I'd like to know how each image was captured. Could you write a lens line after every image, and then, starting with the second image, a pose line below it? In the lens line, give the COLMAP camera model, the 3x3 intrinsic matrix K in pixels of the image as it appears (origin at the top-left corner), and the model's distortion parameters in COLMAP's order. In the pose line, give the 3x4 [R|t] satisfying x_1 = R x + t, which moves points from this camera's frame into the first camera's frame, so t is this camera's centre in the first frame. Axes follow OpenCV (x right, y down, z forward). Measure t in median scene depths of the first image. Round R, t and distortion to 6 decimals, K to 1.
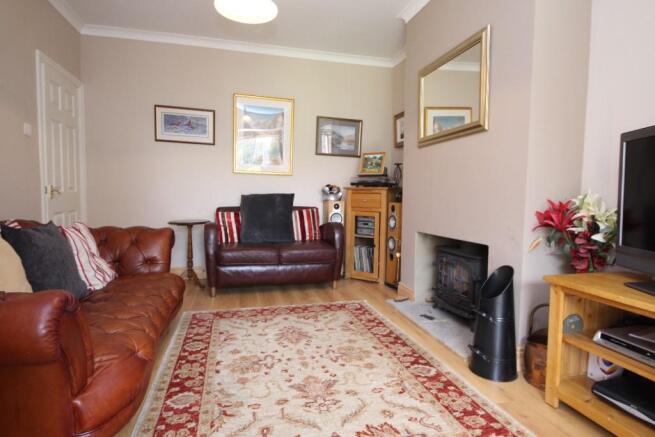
lens RADIAL K [[371.2, 0, 329.3], [0, 371.2, 216.6], [0, 0, 1]] dist [0.007760, -0.002127]
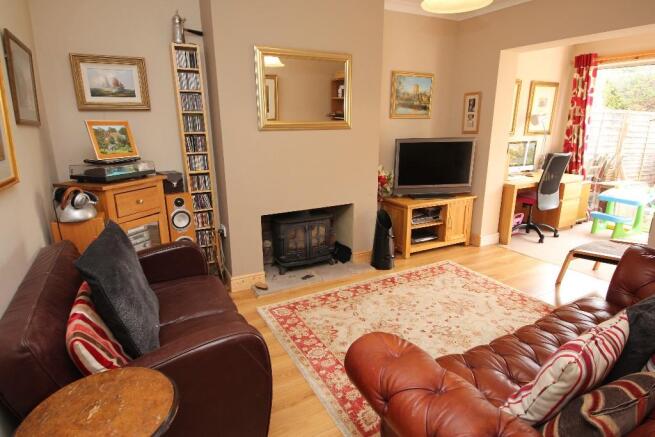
lens RADIAL K [[371.2, 0, 328.1], [0, 371.2, 218.9], [0, 0, 1]] dist [0.007760, -0.002127]
pose [[-0.252984, -0.253840, 0.933576, -0.941985], [0.058934, 0.959131, 0.276758, -0.274653], [-0.965674, 0.125035, -0.227684, 1.337780]]
